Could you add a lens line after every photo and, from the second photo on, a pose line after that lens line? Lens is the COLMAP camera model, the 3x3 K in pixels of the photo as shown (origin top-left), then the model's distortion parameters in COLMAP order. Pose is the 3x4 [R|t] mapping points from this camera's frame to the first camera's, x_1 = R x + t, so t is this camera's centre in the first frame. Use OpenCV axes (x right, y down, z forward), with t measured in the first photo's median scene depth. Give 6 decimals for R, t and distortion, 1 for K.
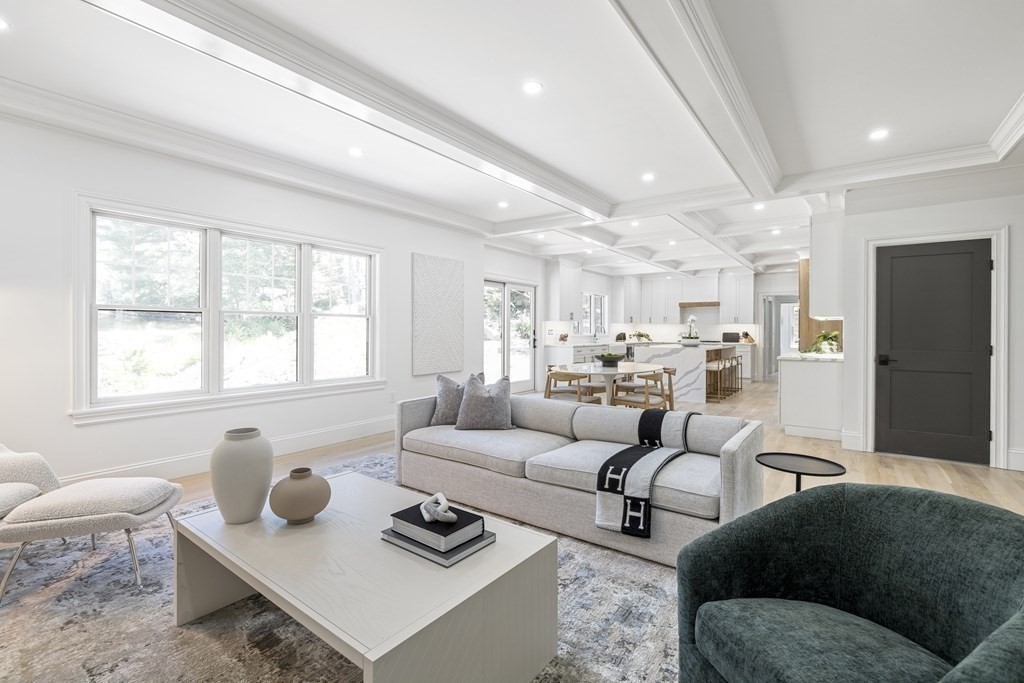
lens RADIAL K [[456.7, 0, 507.8], [0, 456.7, 338.3], [0, 0, 1]] dist [-0.000204, -0.000036]
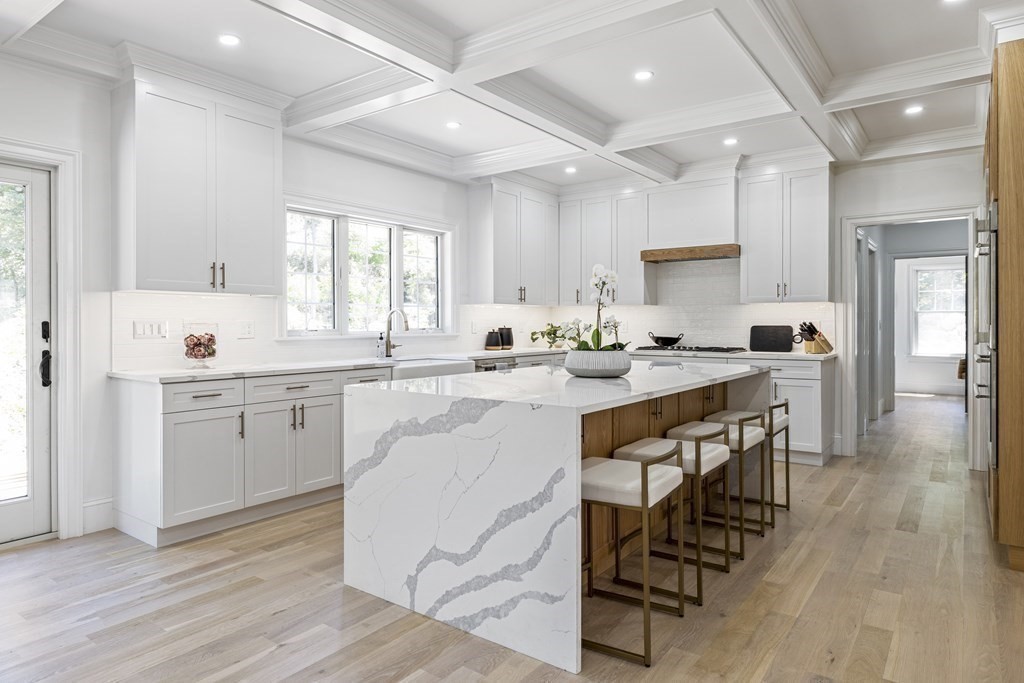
lens RADIAL K [[619.1, 0, 512.5], [0, 619.1, 336.0], [0, 0, 1]] dist [0.010051, 0.001193]
pose [[0.999965, -0.006697, 0.004932, 0.275901], [0.006684, 0.999974, 0.002707, -0.006963], [-0.004950, -0.002674, 0.999984, 0.493602]]
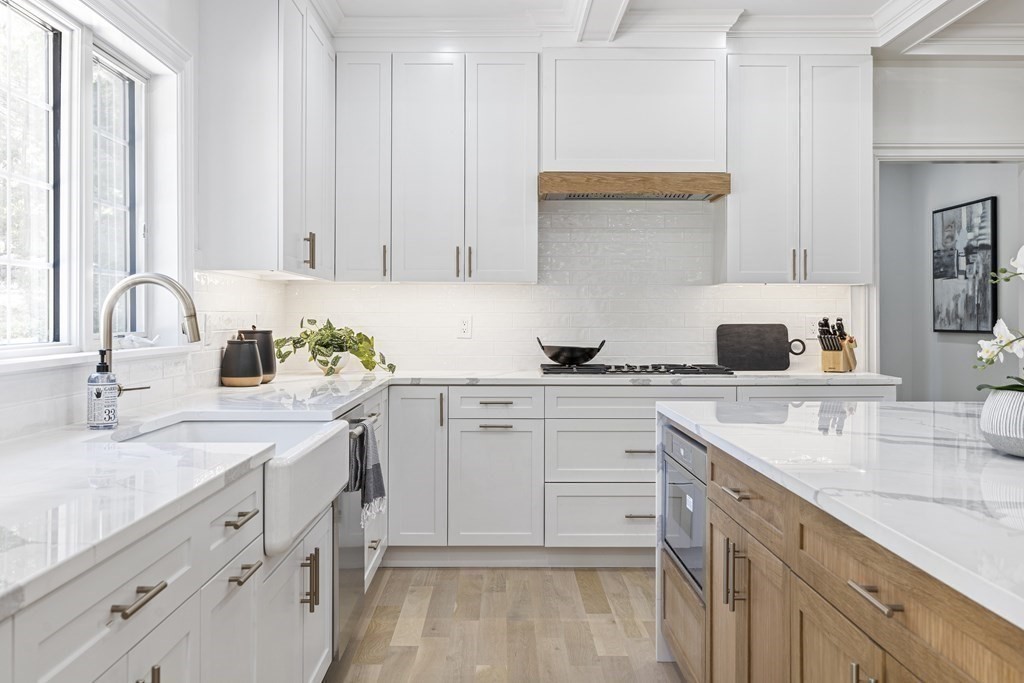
lens RADIAL K [[997.3, 0, 512.3], [0, 997.3, 336.0], [0, 0, 1]] dist [-0.024661, 0.000000]
pose [[0.795525, -0.015235, 0.605729, 0.115766], [0.013821, 0.999880, 0.006997, -0.012320], [-0.605763, 0.002806, 0.795640, 0.710251]]
